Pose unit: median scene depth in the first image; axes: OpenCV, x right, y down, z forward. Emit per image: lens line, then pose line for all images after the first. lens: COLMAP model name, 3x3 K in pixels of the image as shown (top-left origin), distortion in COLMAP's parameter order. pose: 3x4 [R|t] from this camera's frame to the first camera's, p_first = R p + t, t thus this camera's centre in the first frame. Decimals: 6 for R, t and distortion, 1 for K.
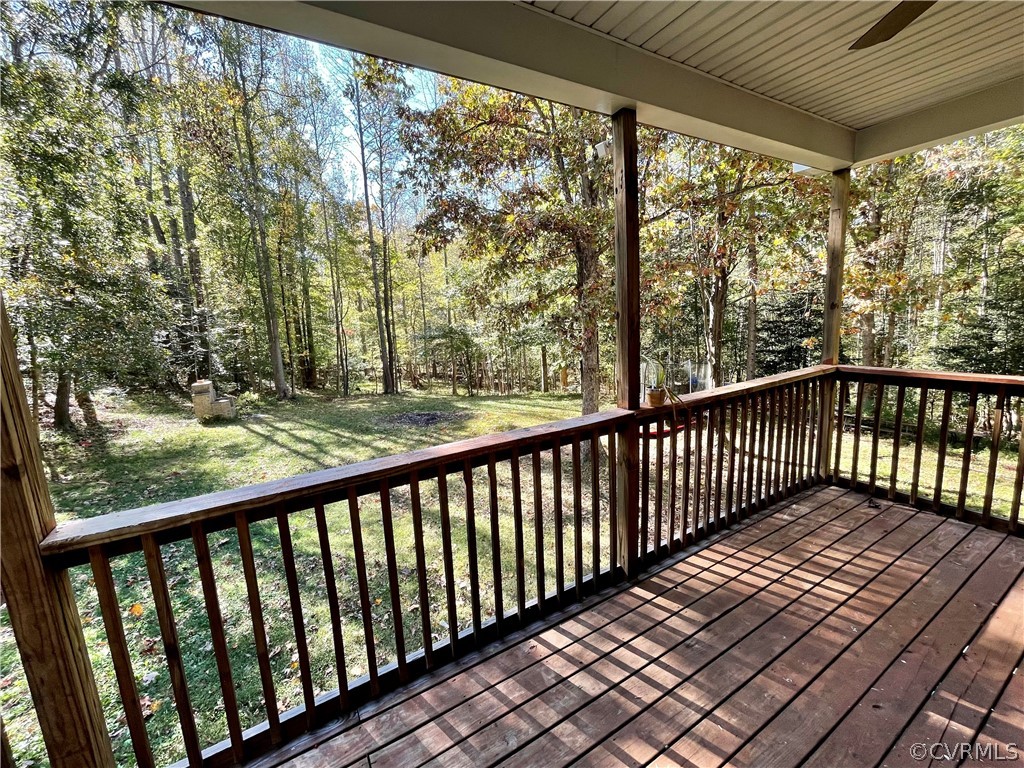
lens RADIAL K [[416.6, 0, 512.0], [0, 416.6, 384.0], [0, 0, 1]] dist [-0.000370, -0.000153]
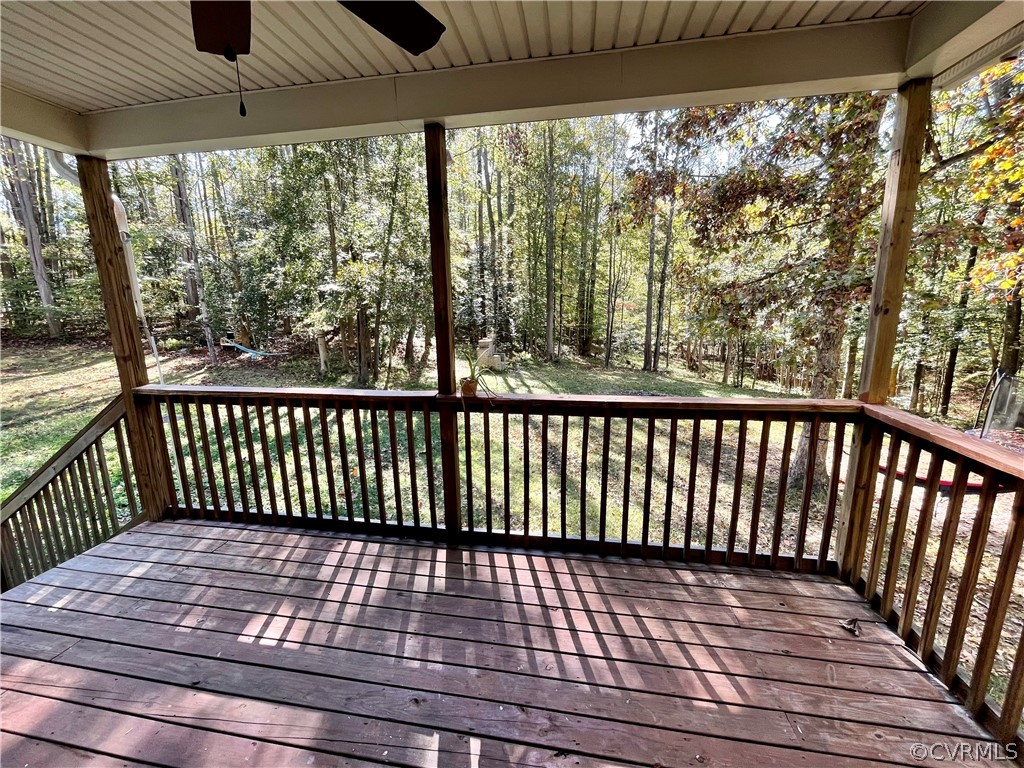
lens RADIAL K [[416.6, 0, 512.0], [0, 416.6, 384.0], [0, 0, 1]] dist [-0.000370, -0.000153]
pose [[0.760920, 0.165190, -0.627466, 0.263892], [-0.126573, 0.986261, 0.106155, -0.028056], [0.636380, -0.001355, 0.771374, 0.054537]]
